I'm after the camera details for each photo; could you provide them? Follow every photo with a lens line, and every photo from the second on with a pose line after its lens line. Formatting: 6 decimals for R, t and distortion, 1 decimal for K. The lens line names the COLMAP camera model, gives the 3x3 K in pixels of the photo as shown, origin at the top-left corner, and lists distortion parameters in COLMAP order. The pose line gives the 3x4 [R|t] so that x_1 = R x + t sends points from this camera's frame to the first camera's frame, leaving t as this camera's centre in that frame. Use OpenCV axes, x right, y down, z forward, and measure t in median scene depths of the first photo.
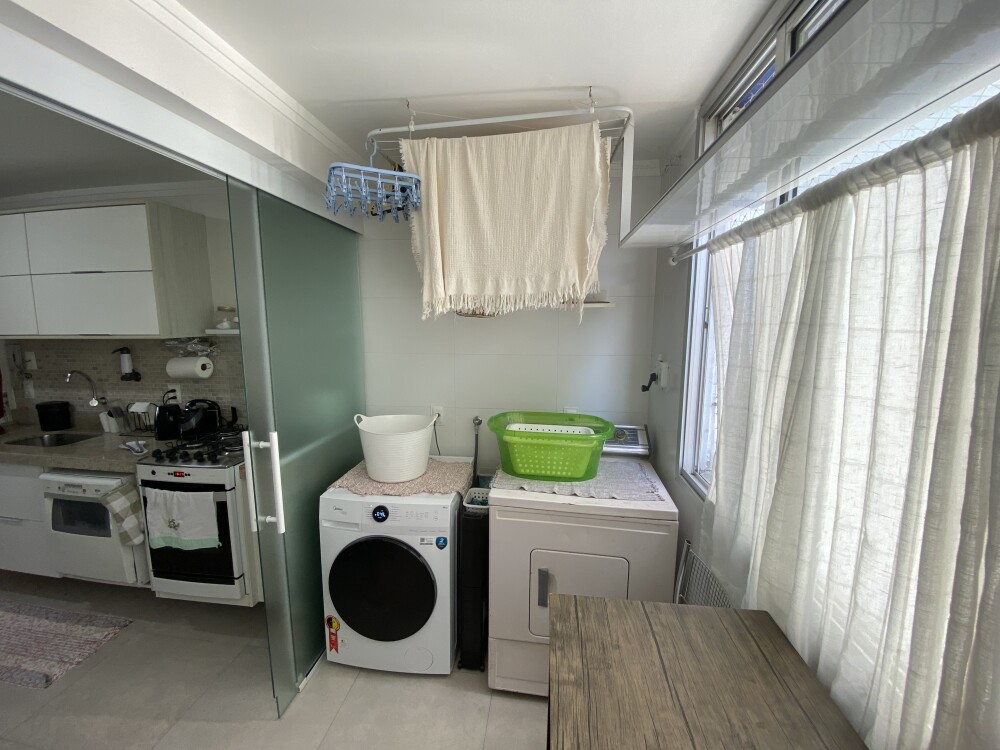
lens RADIAL K [[406.6, 0, 500.0], [0, 406.6, 375.0], [0, 0, 1]] dist [0.024819, -0.023560]
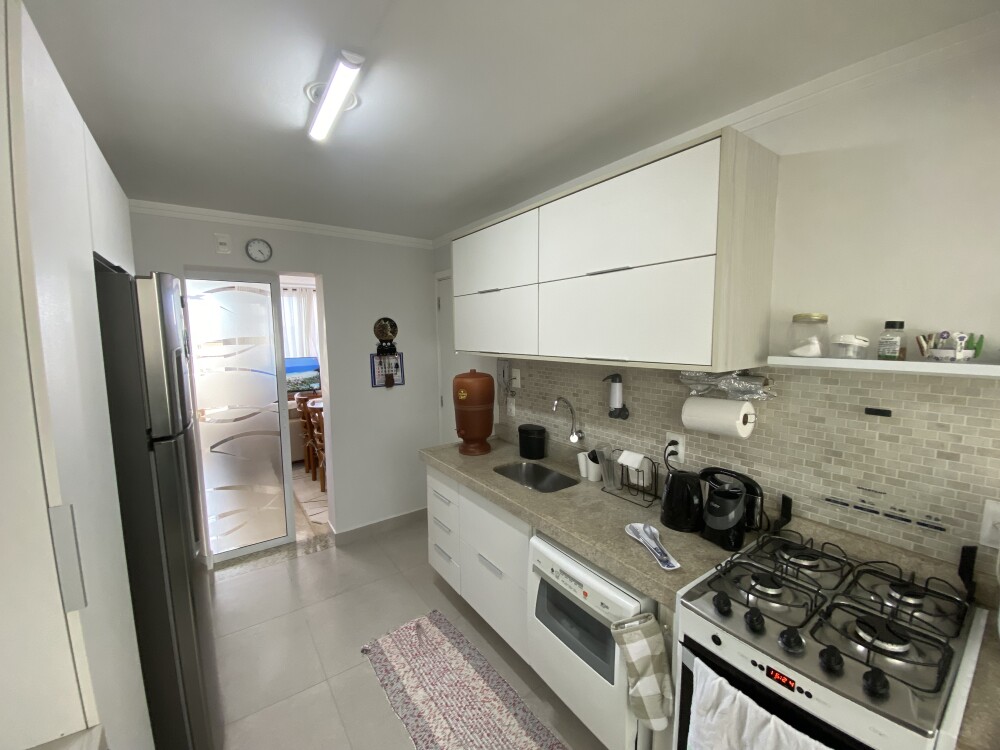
lens RADIAL K [[406.6, 0, 500.0], [0, 406.6, 375.0], [0, 0, 1]] dist [0.024819, -0.023560]
pose [[0.677508, 0.069645, -0.732211, -0.526703], [-0.094340, 0.995513, 0.007397, -0.052374], [0.729440, 0.064065, 0.681038, 0.337159]]
